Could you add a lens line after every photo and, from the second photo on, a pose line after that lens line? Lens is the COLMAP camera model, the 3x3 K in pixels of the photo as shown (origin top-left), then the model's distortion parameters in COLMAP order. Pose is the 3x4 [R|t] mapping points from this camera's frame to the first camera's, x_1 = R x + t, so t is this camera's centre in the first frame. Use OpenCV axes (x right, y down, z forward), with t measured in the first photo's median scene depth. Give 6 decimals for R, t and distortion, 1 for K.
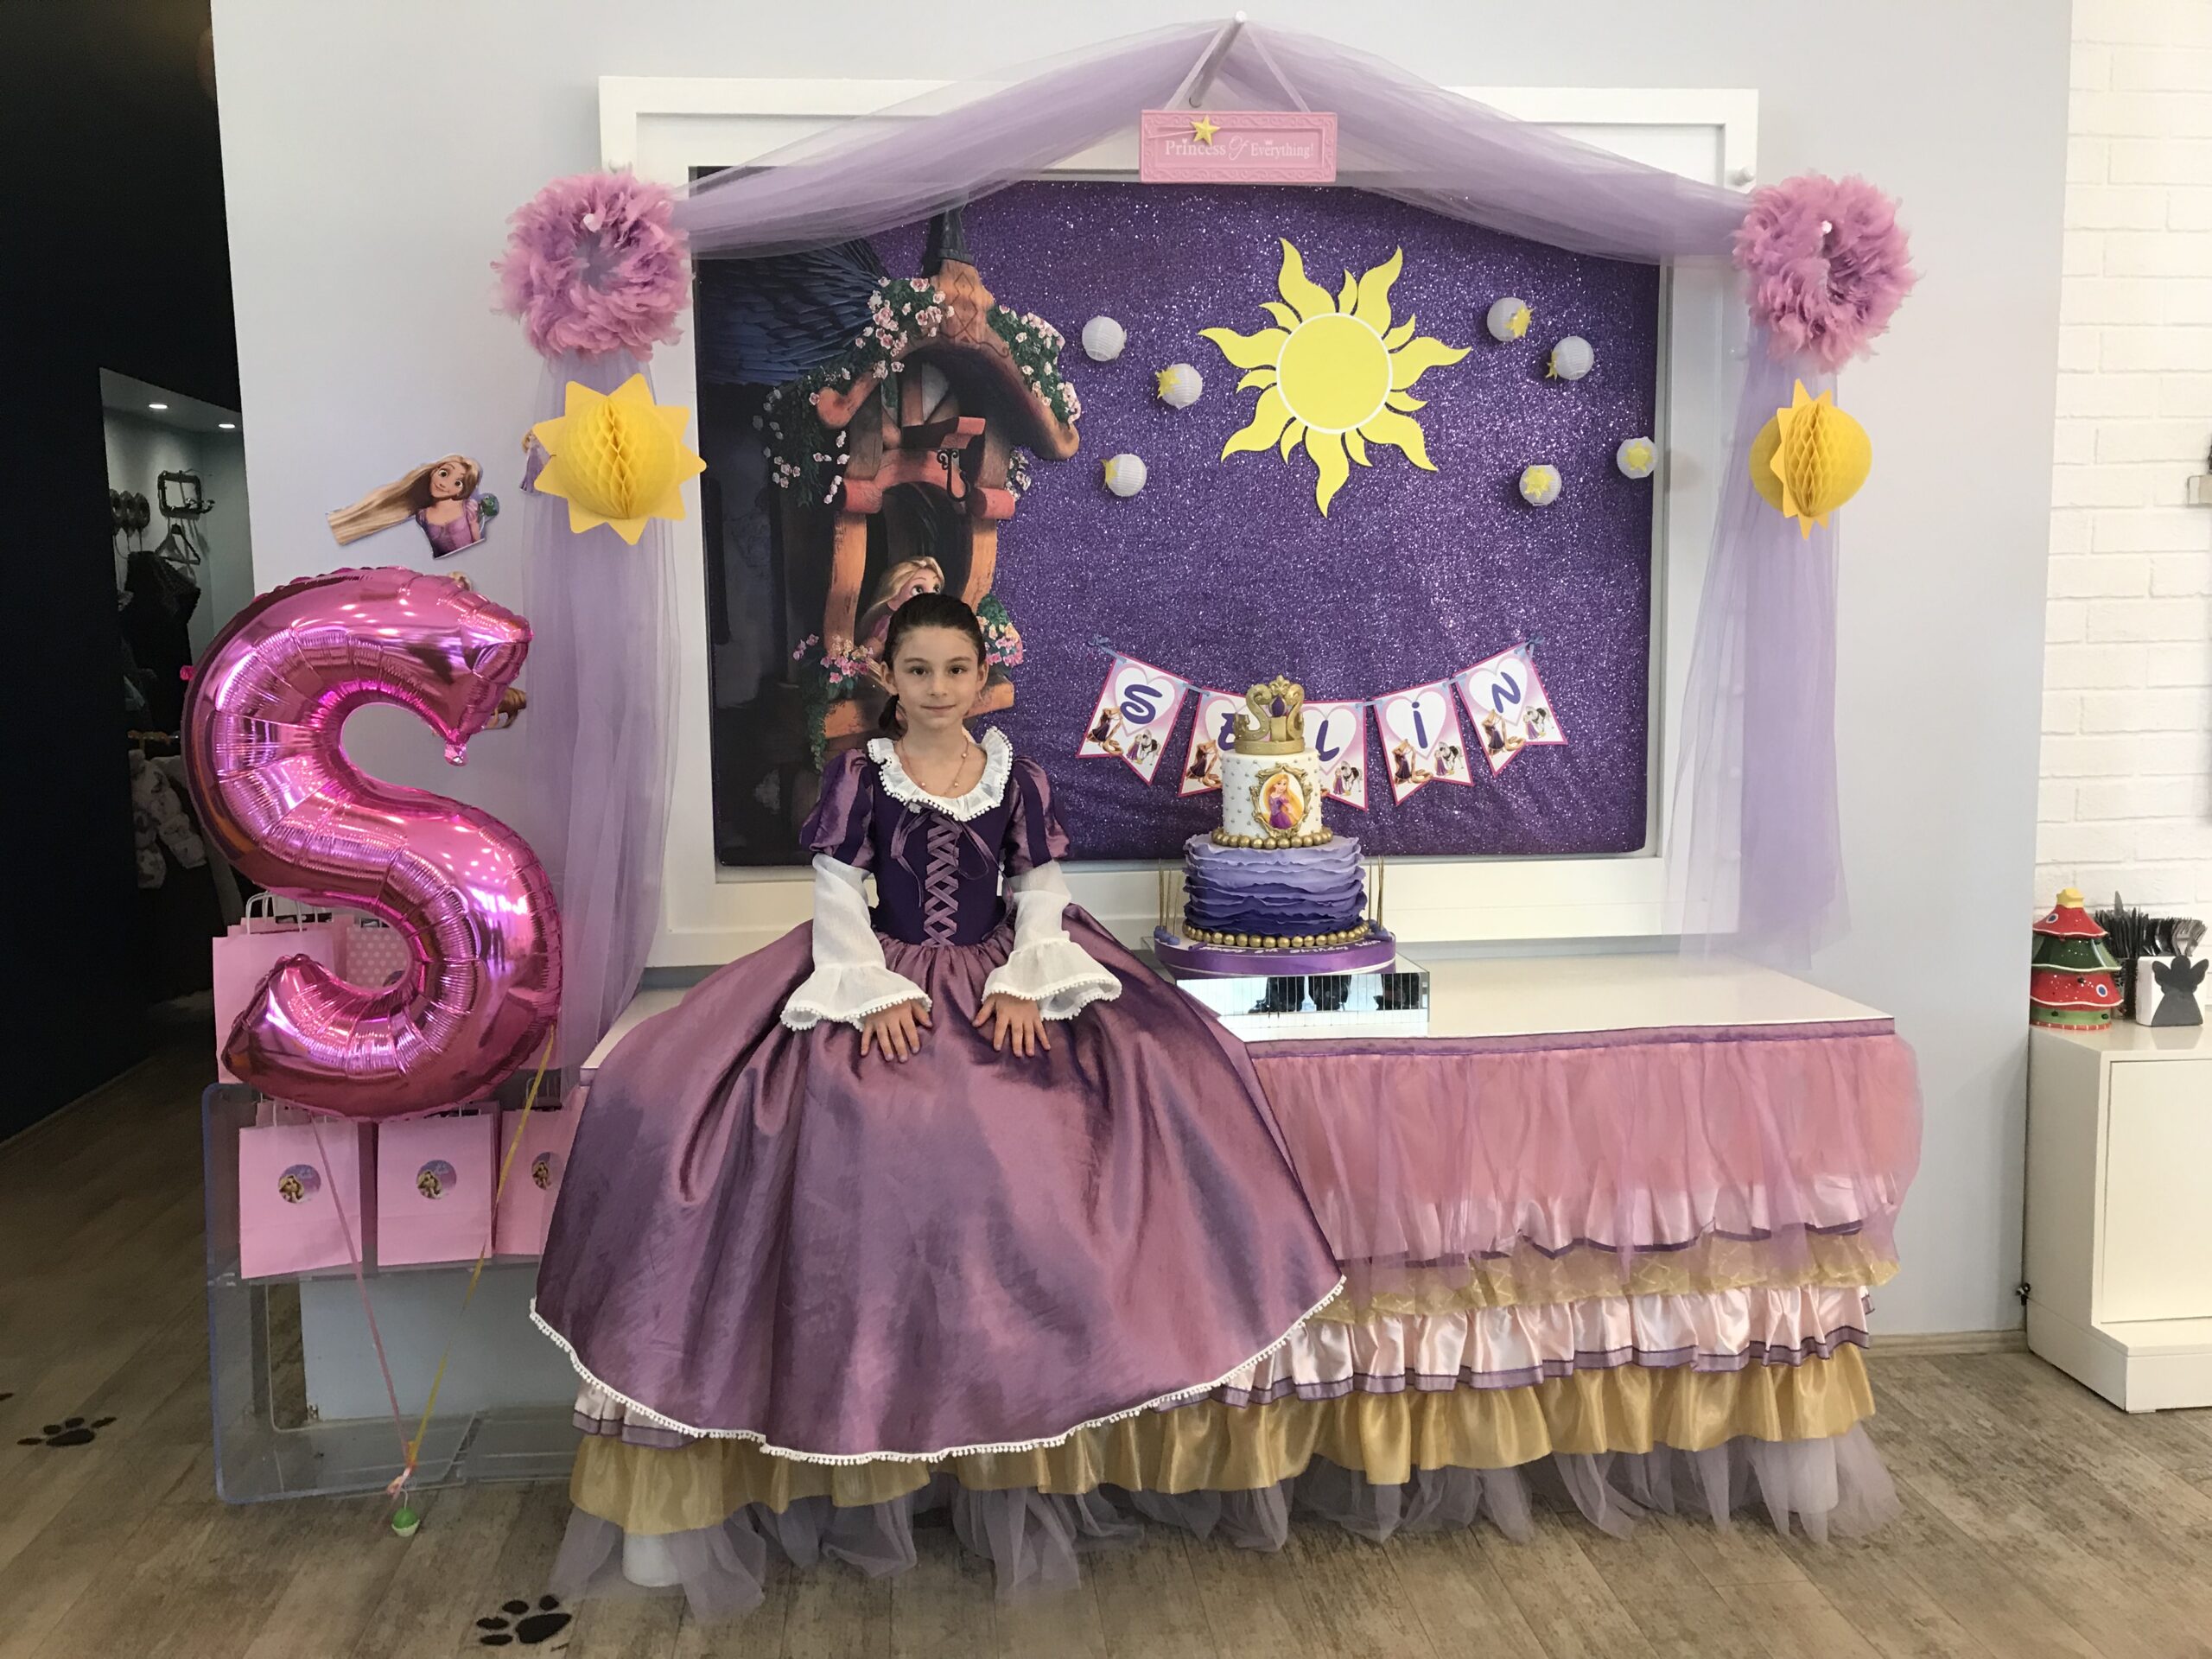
lens RADIAL K [[1802.8, 0, 1106.1], [0, 1802.8, 924.9], [0, 0, 1]] dist [0.119937, -0.186872]
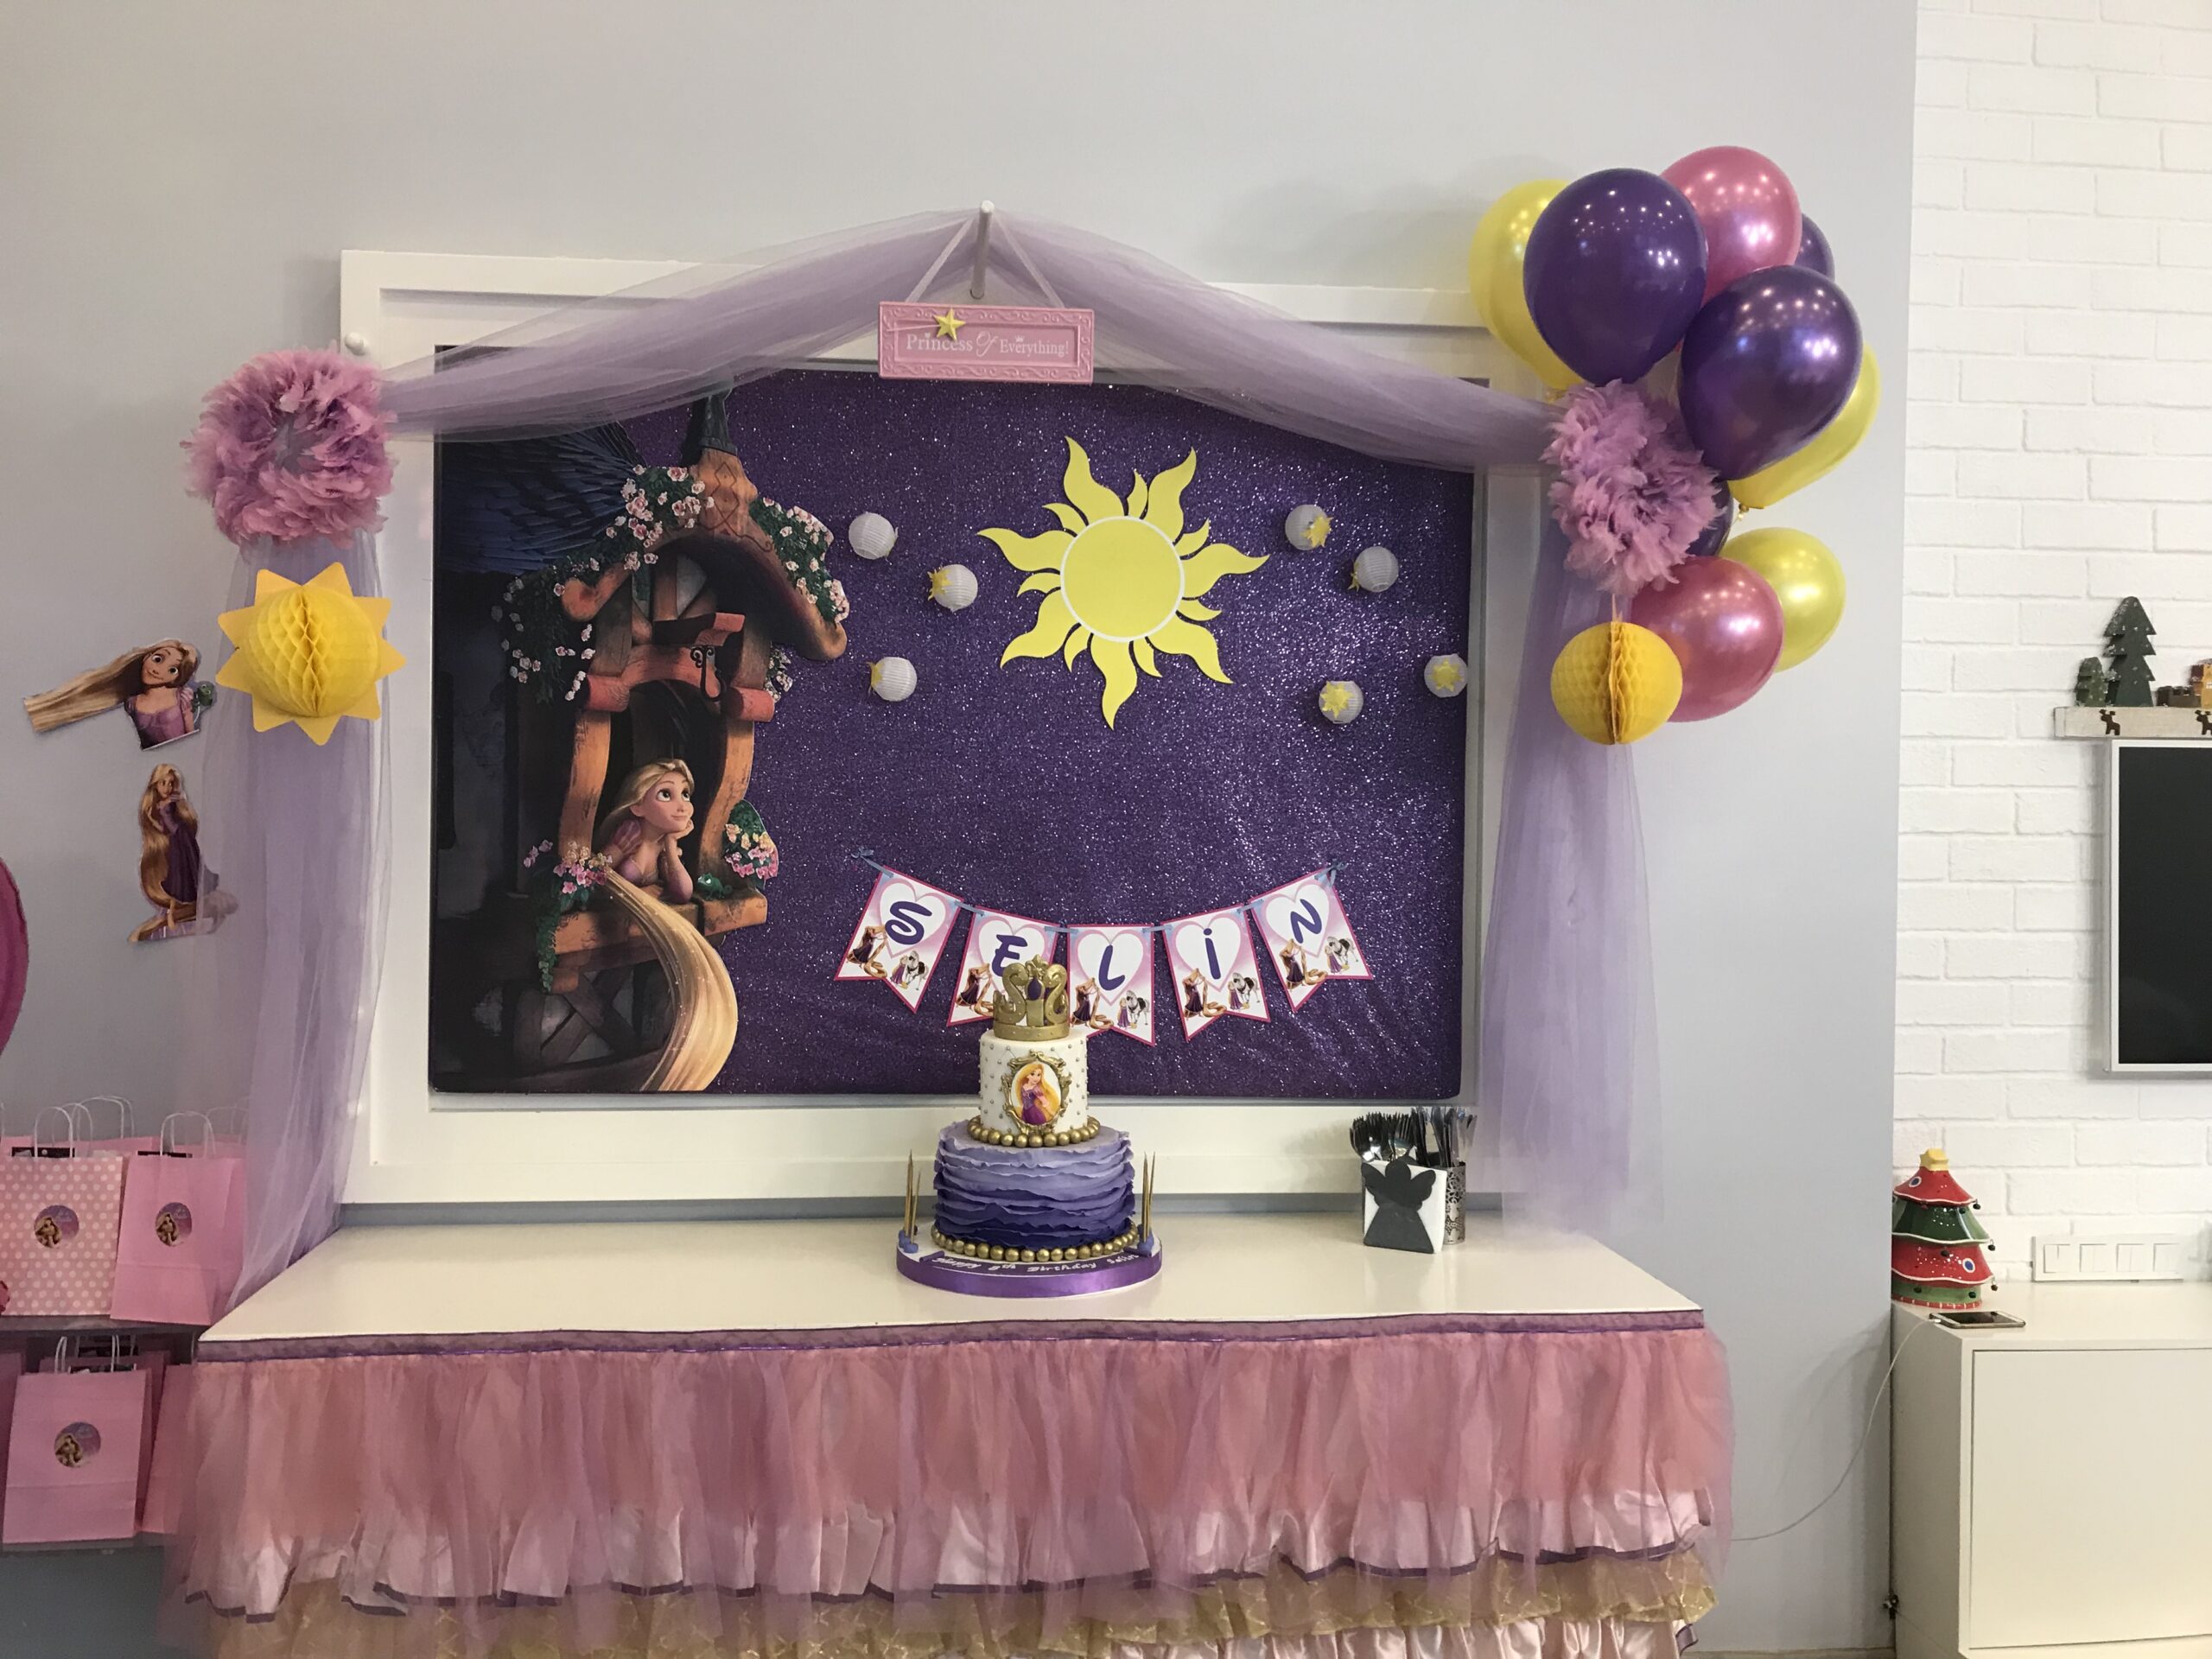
lens RADIAL K [[1802.8, 0, 1106.1], [0, 1802.8, 924.9], [0, 0, 1]] dist [0.119937, -0.186872]
pose [[0.999688, 0.024595, -0.004399, 0.125533], [-0.024882, 0.996002, -0.085795, -0.046125], [0.002271, 0.085878, 0.996303, 0.090864]]
